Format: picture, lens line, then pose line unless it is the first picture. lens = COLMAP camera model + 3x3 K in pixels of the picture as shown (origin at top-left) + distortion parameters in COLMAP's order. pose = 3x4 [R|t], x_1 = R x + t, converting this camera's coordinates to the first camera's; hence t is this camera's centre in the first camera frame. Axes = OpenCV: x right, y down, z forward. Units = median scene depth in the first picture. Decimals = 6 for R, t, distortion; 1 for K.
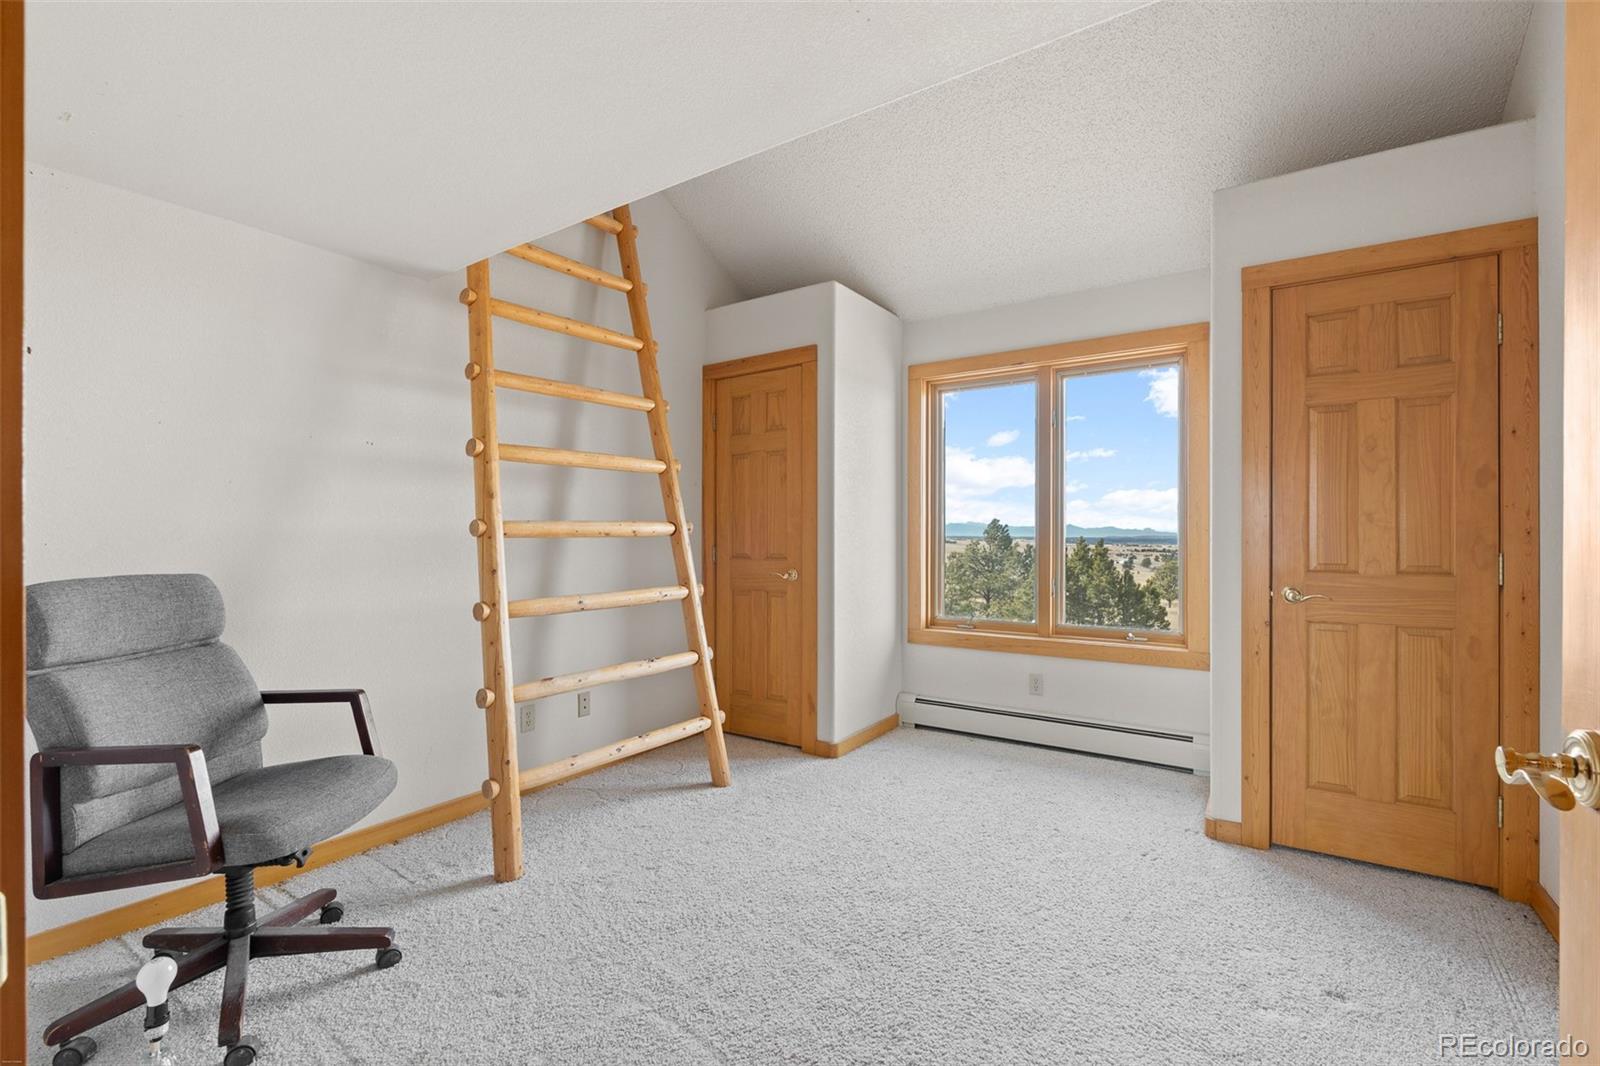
lens RADIAL K [[704.2, 0, 771.6], [0, 704.2, 545.7], [0, 0, 1]] dist [-0.001236, -0.001158]
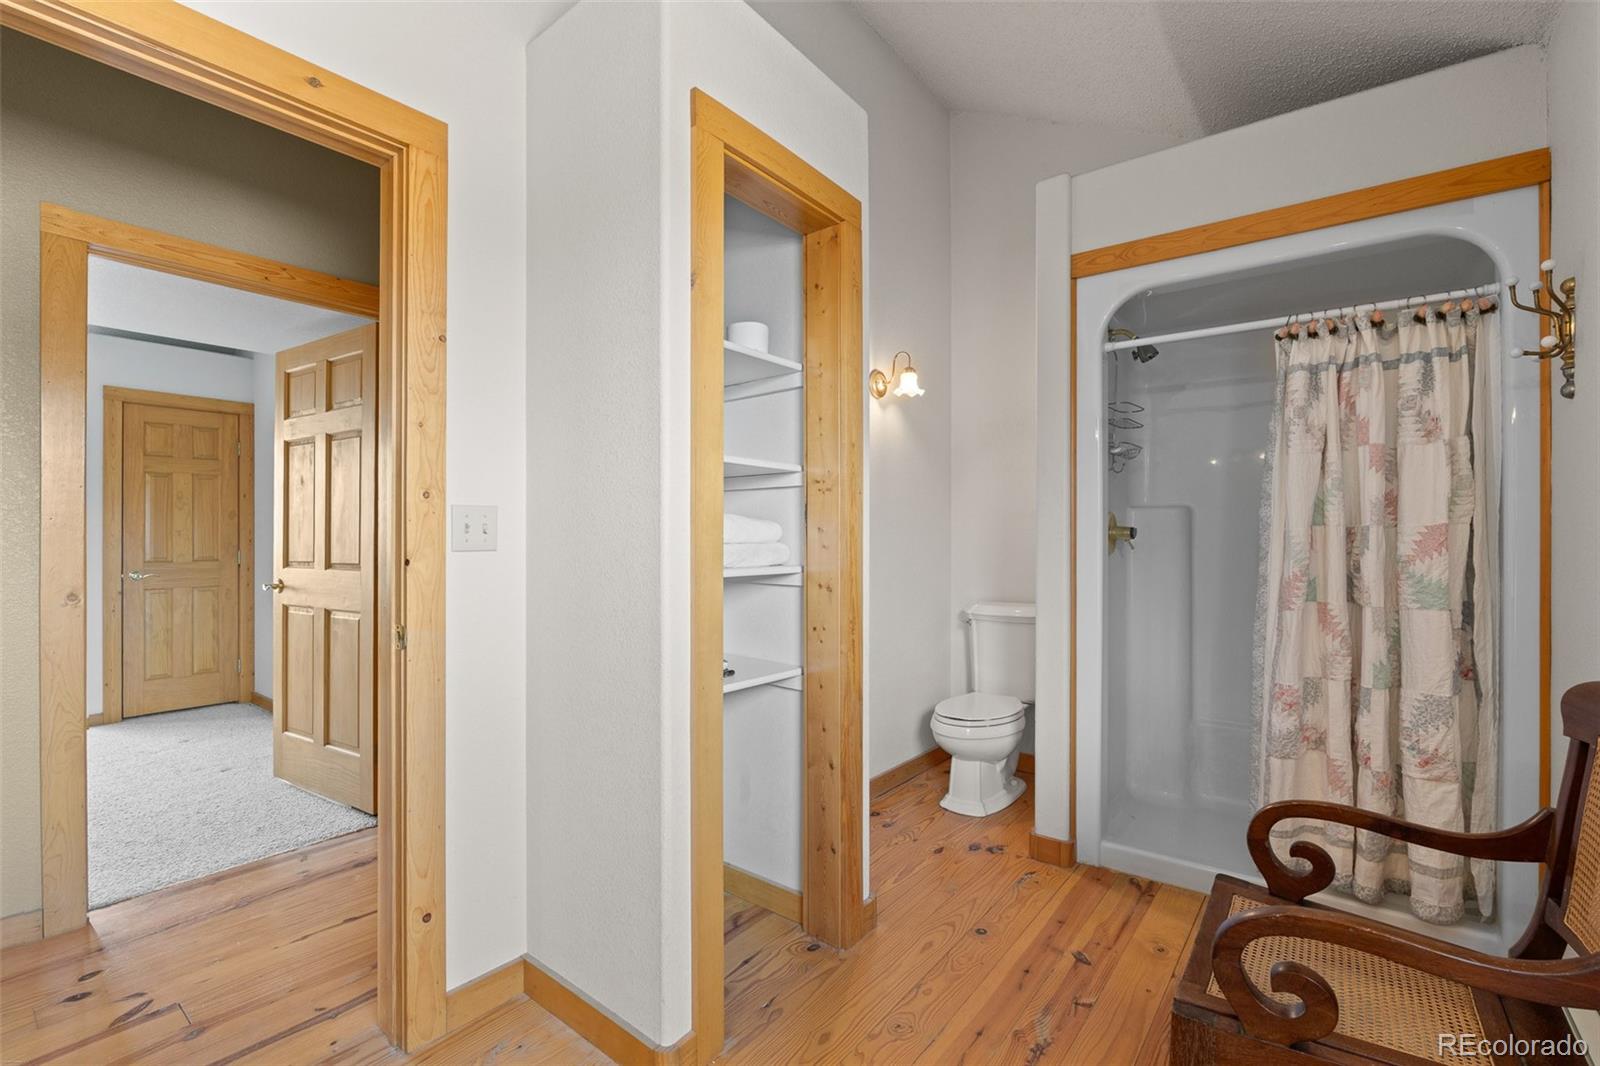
lens RADIAL K [[704.2, 0, 807.3], [0, 704.2, 527.9], [0, 0, 1]] dist [-0.001236, -0.001158]
pose [[0.096910, 0.002423, 0.995290, -0.928078], [0.001140, 0.999996, -0.002546, -0.048057], [-0.995292, 0.001381, 0.096907, -0.930229]]
